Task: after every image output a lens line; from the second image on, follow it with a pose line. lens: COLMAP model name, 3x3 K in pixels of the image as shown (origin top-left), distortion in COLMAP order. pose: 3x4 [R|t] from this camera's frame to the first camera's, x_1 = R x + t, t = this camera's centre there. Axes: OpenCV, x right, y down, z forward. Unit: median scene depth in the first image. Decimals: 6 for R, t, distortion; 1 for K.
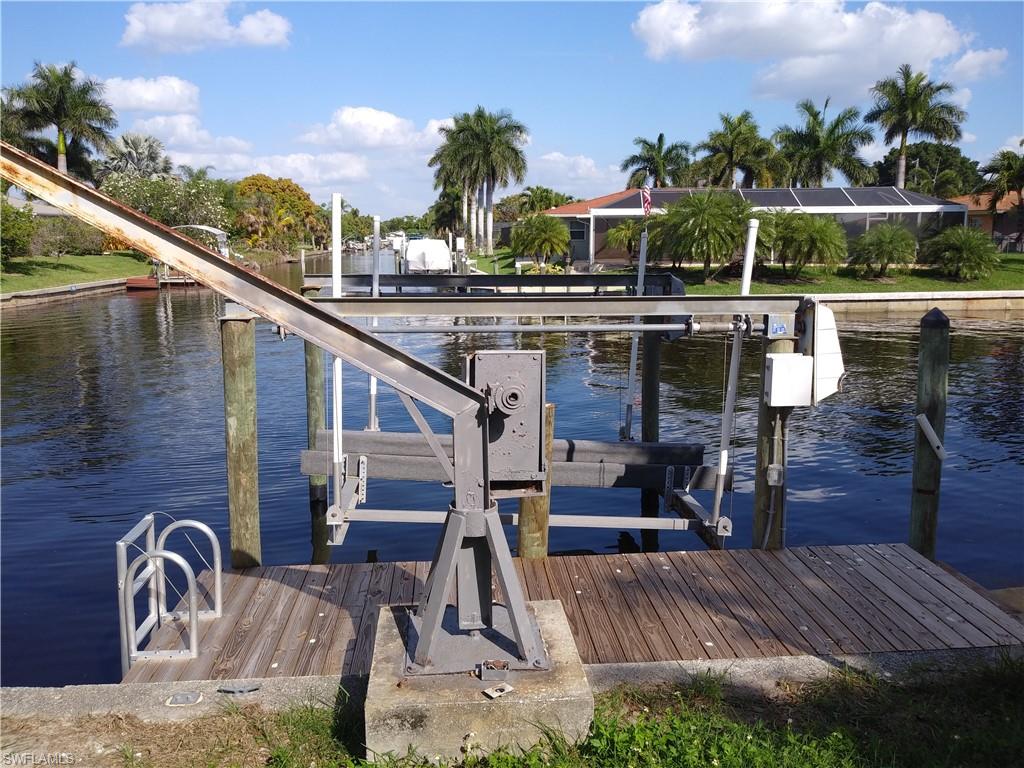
lens RADIAL K [[834.4, 0, 506.1], [0, 834.4, 378.2], [0, 0, 1]] dist [0.030644, -0.060756]
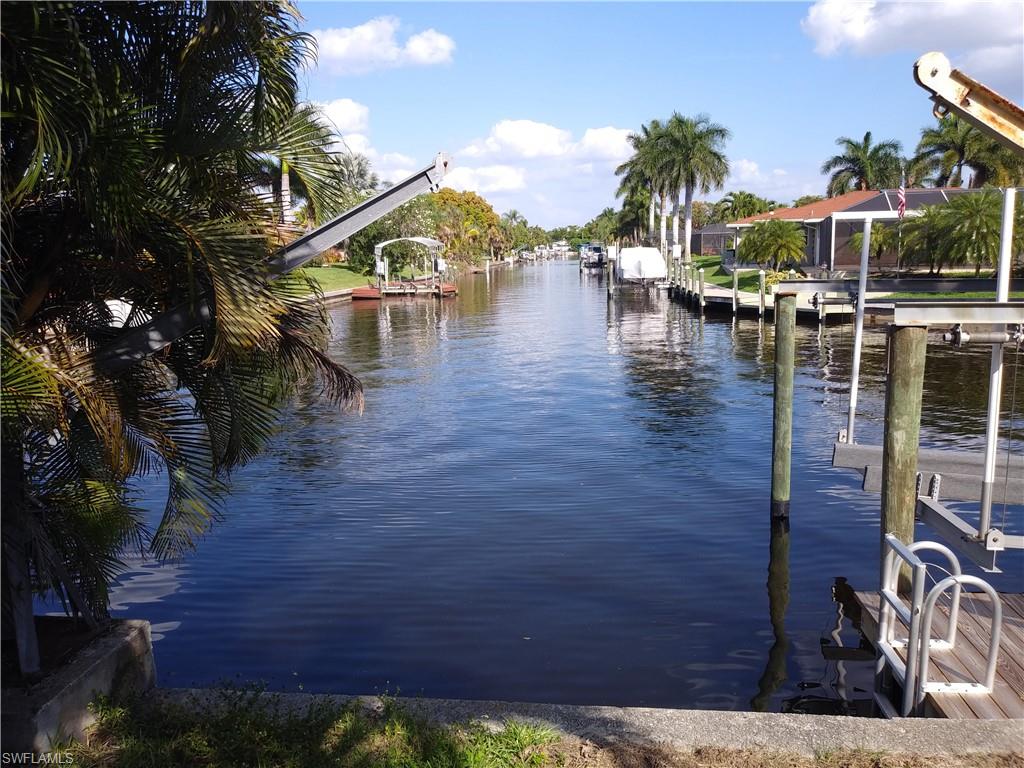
lens RADIAL K [[834.4, 0, 506.0], [0, 834.4, 384.5], [0, 0, 1]] dist [0.030644, -0.060756]
pose [[0.983176, 0.015471, -0.182003, -0.052267], [-0.016161, 0.999867, -0.002308, 0.000384], [0.181943, 0.005211, 0.983295, -0.000041]]
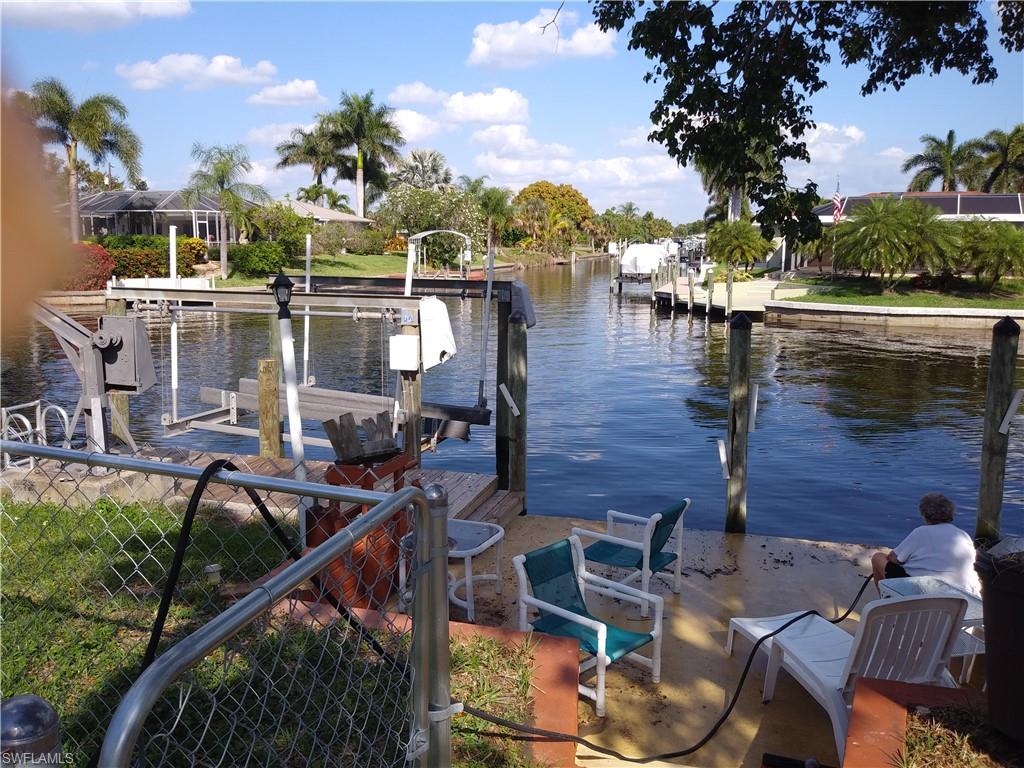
lens RADIAL K [[834.4, 0, 502.4], [0, 834.4, 378.4], [0, 0, 1]] dist [0.030644, -0.060756]
pose [[0.932876, 0.067569, -0.353804, 0.092458], [-0.068365, 0.997608, 0.010263, 0.001859], [0.353651, 0.014614, 0.935263, -0.029504]]
